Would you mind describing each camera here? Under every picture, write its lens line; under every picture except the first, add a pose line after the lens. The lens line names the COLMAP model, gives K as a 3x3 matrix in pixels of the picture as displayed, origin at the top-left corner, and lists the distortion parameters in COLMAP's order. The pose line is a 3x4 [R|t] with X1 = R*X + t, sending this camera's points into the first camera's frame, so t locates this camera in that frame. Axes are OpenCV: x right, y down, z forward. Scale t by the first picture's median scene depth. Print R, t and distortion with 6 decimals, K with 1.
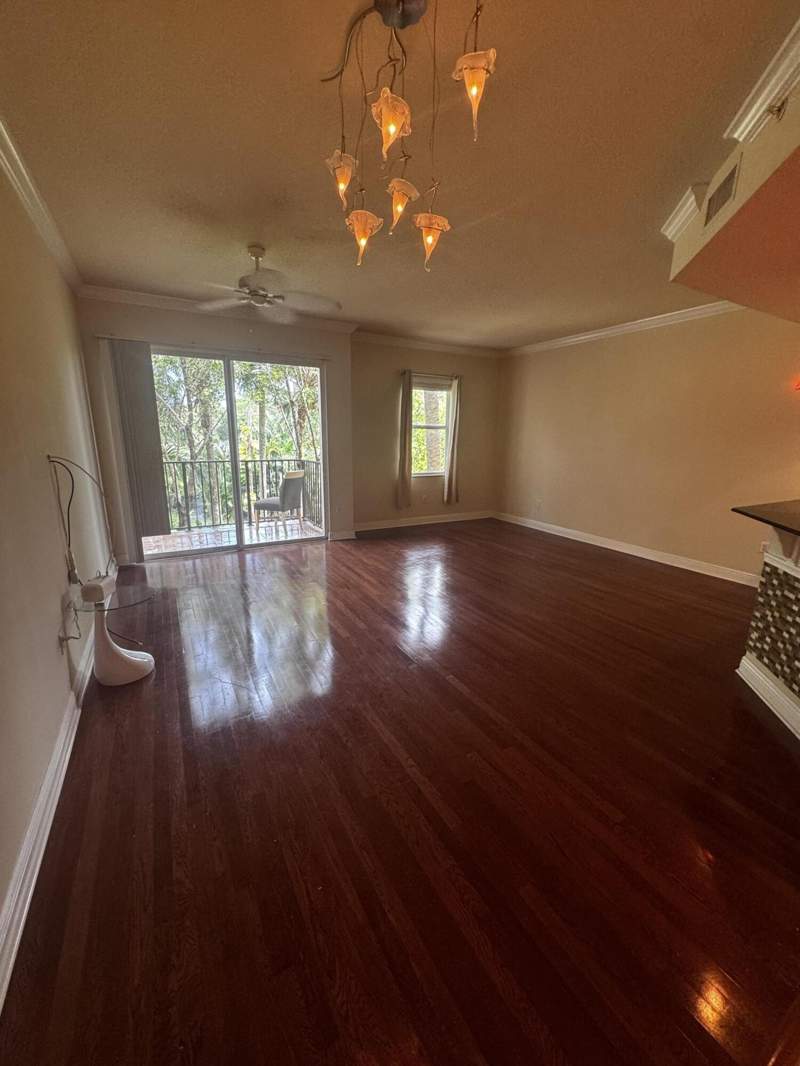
lens RADIAL K [[429.1, 0, 400.0], [0, 429.1, 533.0], [0, 0, 1]] dist [-0.002066, -0.000643]
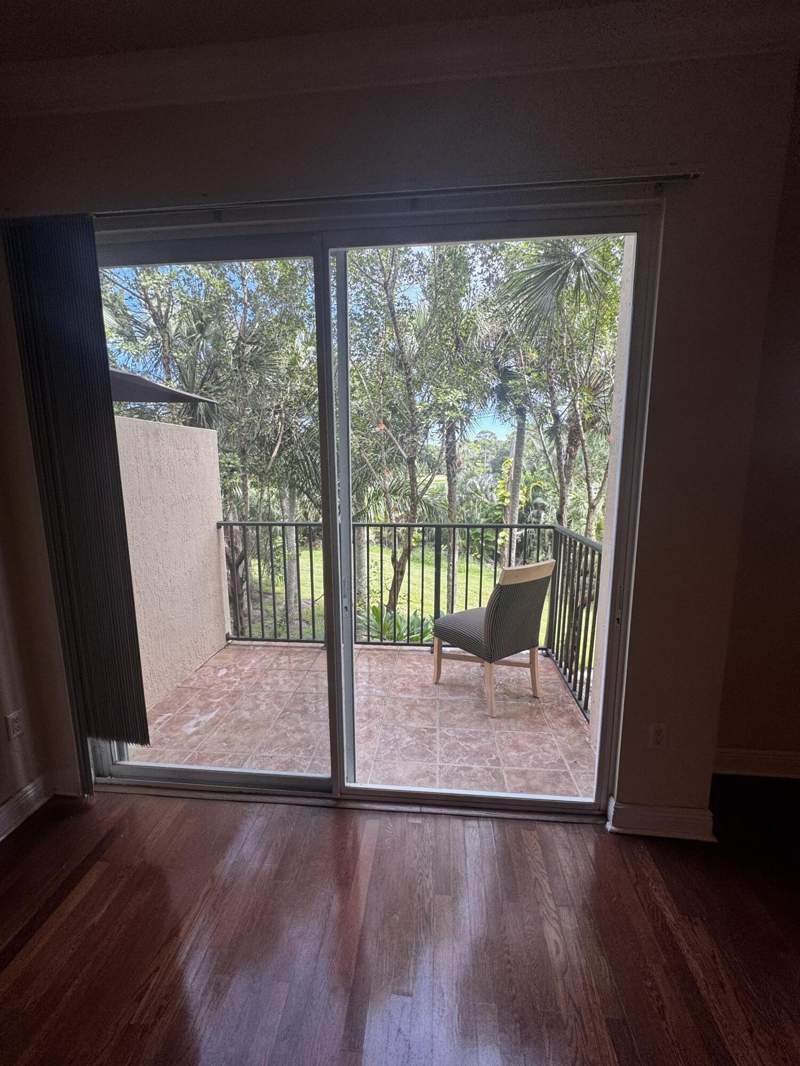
lens RADIAL K [[429.1, 0, 400.0], [0, 429.1, 533.0], [0, 0, 1]] dist [-0.002066, -0.000643]
pose [[0.823096, 0.073405, -0.563138, -0.125434], [-0.112391, 0.993054, -0.034828, -0.150801], [0.556670, 0.091959, 0.825629, 0.616836]]
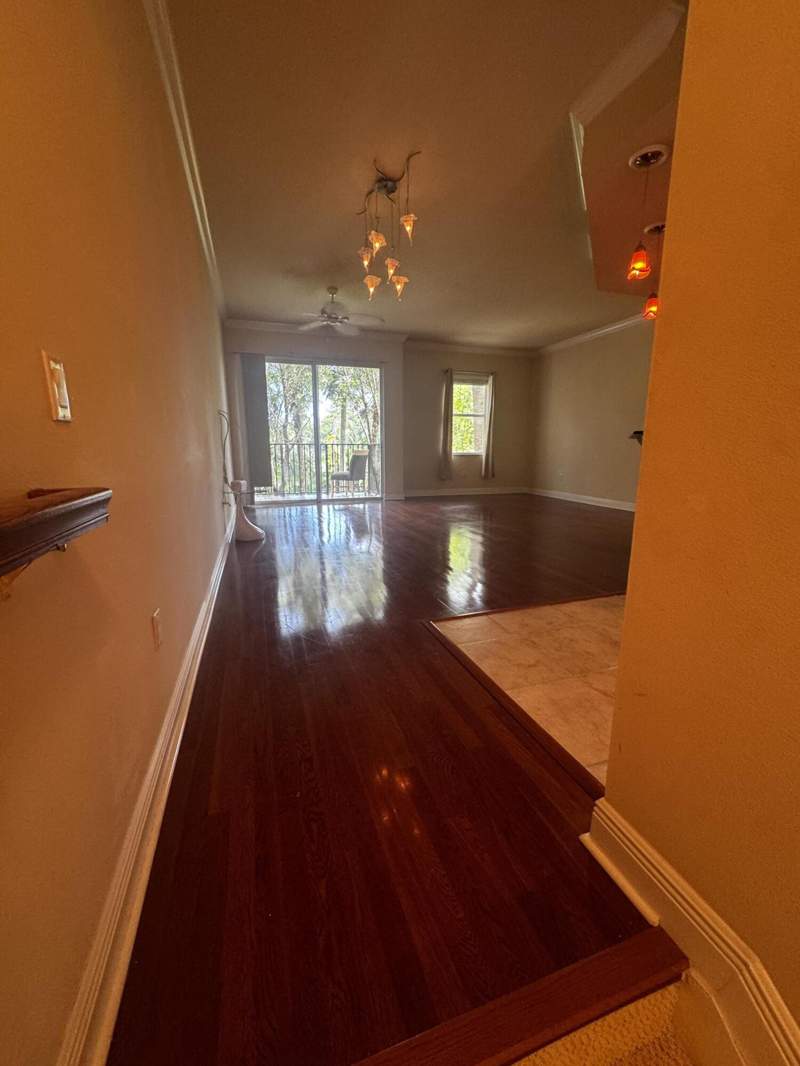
lens RADIAL K [[429.1, 0, 400.0], [0, 429.1, 533.0], [0, 0, 1]] dist [-0.002066, -0.000643]
pose [[0.983205, 0.023046, -0.181041, 0.113465], [-0.028852, 0.999148, -0.029505, 0.144825], [0.180207, 0.034233, 0.983033, -0.252386]]
